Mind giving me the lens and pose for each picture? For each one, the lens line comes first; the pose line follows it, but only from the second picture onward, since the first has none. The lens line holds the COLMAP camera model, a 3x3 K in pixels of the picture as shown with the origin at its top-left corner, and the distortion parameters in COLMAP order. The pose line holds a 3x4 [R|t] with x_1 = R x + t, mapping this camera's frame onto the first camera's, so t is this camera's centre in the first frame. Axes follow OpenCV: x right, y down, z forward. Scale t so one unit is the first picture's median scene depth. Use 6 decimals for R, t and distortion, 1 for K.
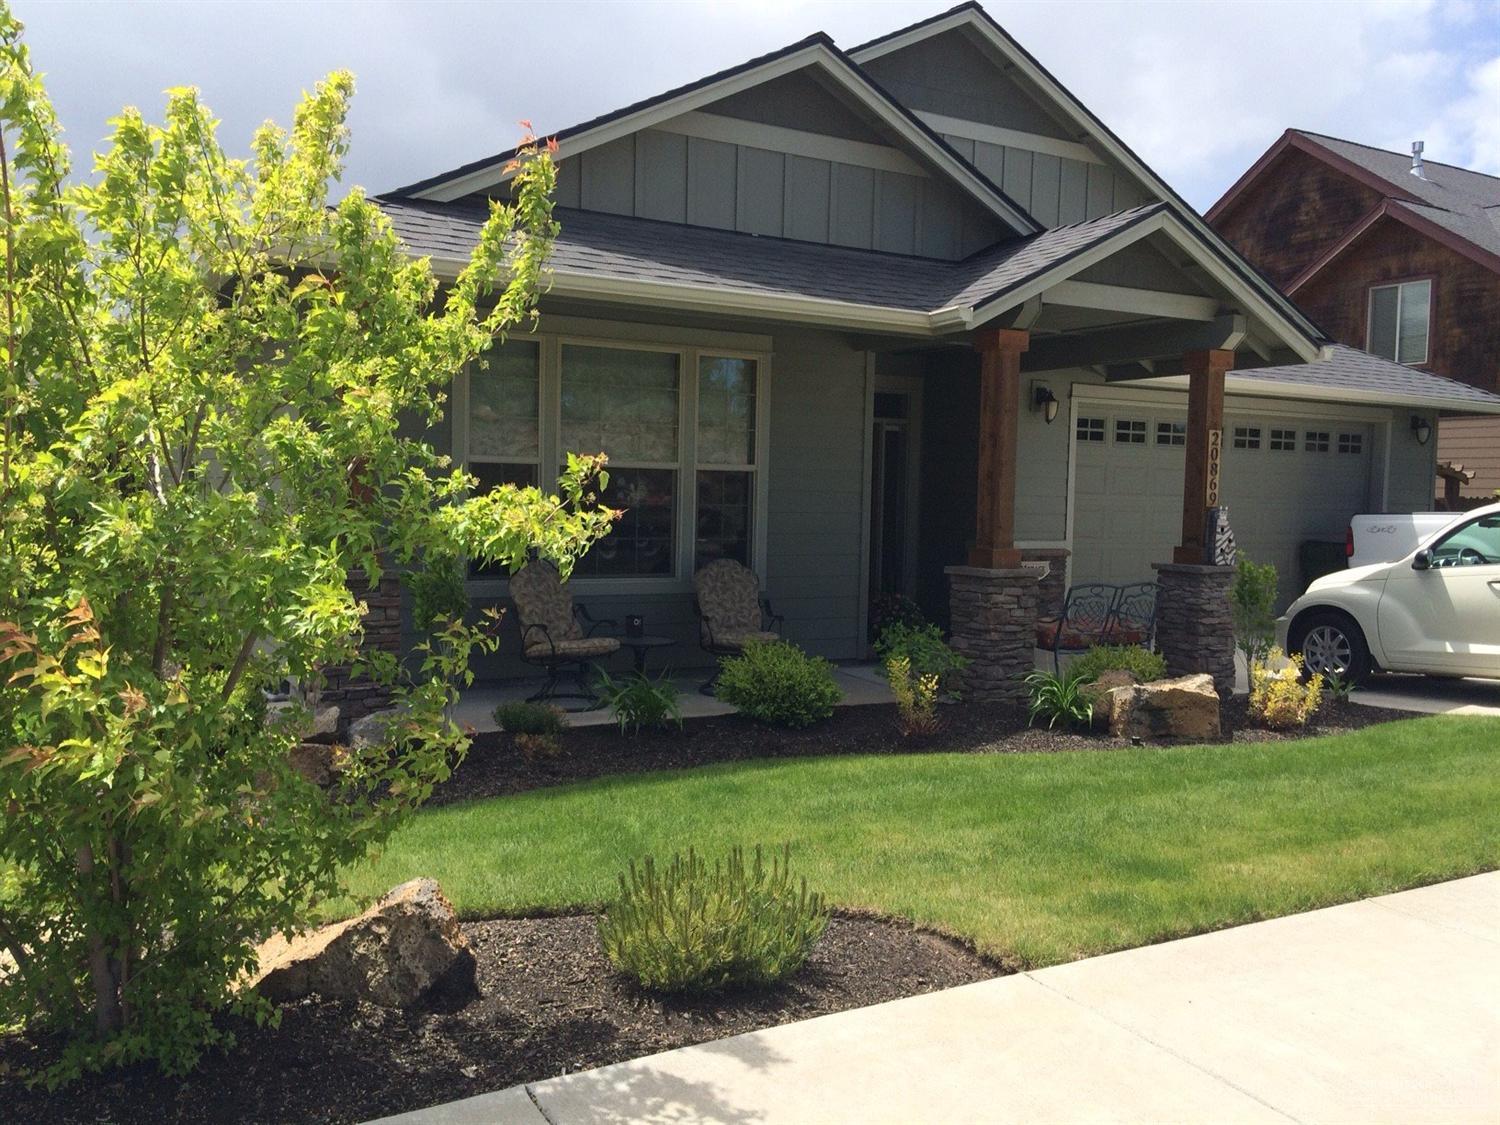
lens RADIAL K [[1270.9, 0, 750.8], [0, 1270.9, 563.2], [0, 0, 1]] dist [0.048602, -0.004979]
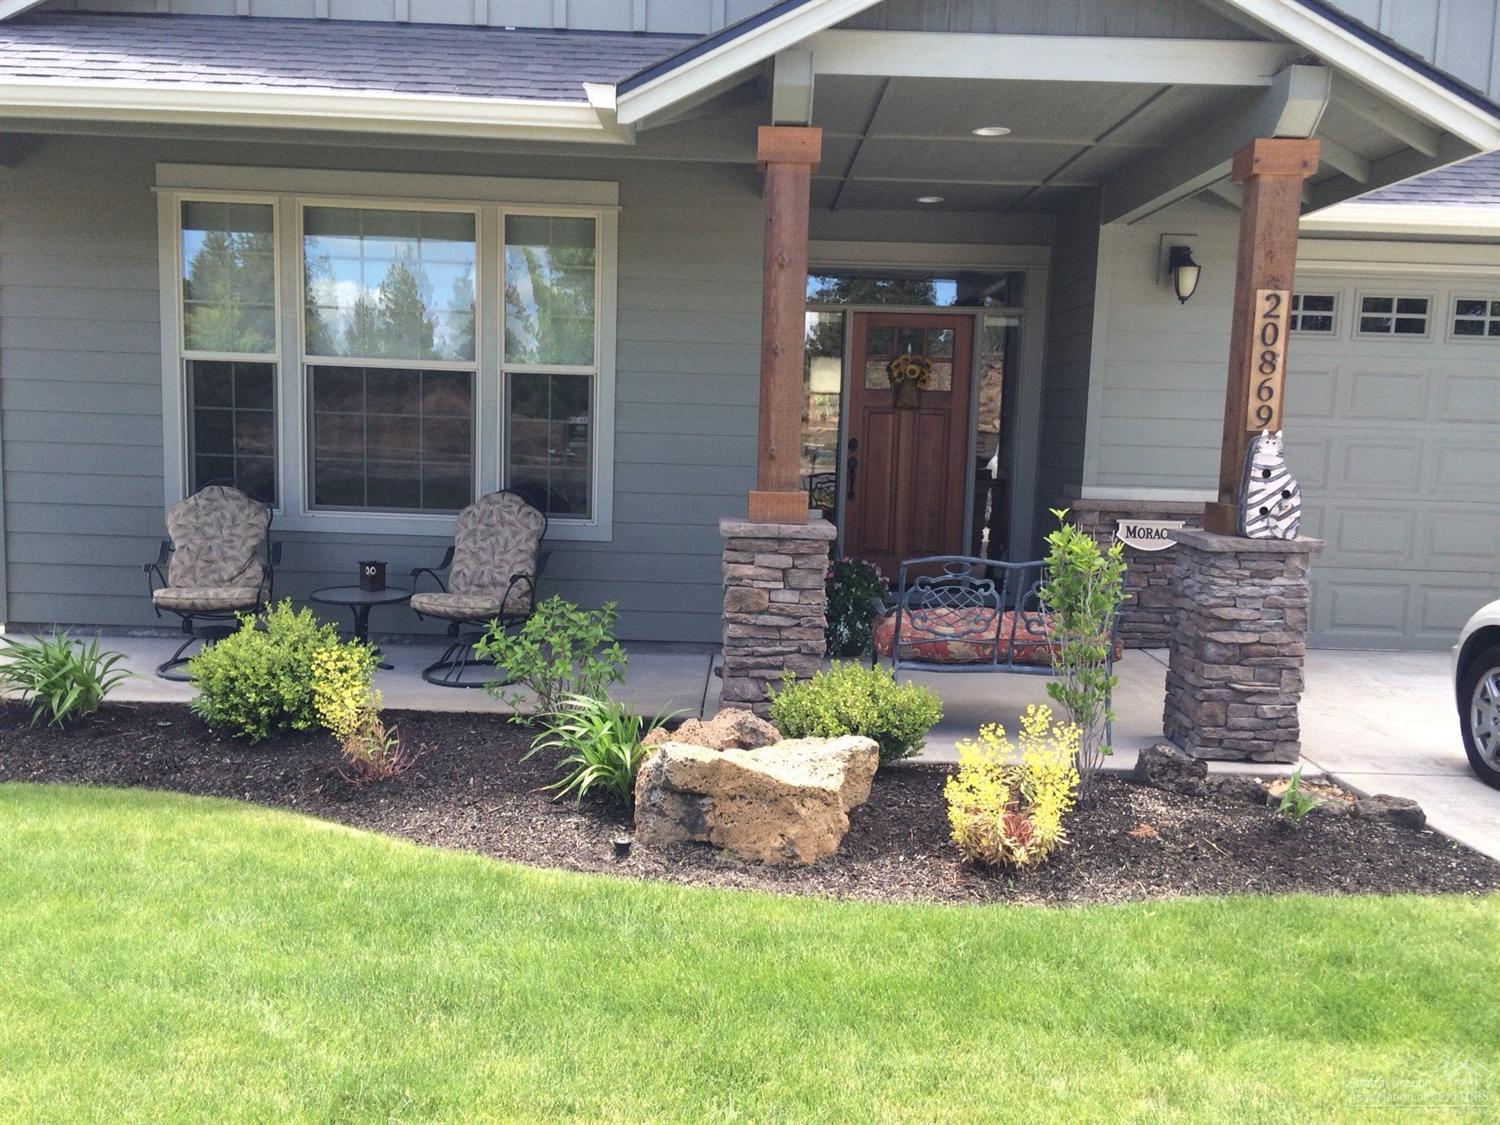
lens RADIAL K [[1270.9, 0, 749.9], [0, 1270.9, 562.3], [0, 0, 1]] dist [0.048602, -0.004979]
pose [[0.869925, 0.062533, -0.489204, 0.447237], [-0.040828, 0.997656, 0.054923, -0.009383], [0.491491, -0.027806, 0.870439, 0.415302]]
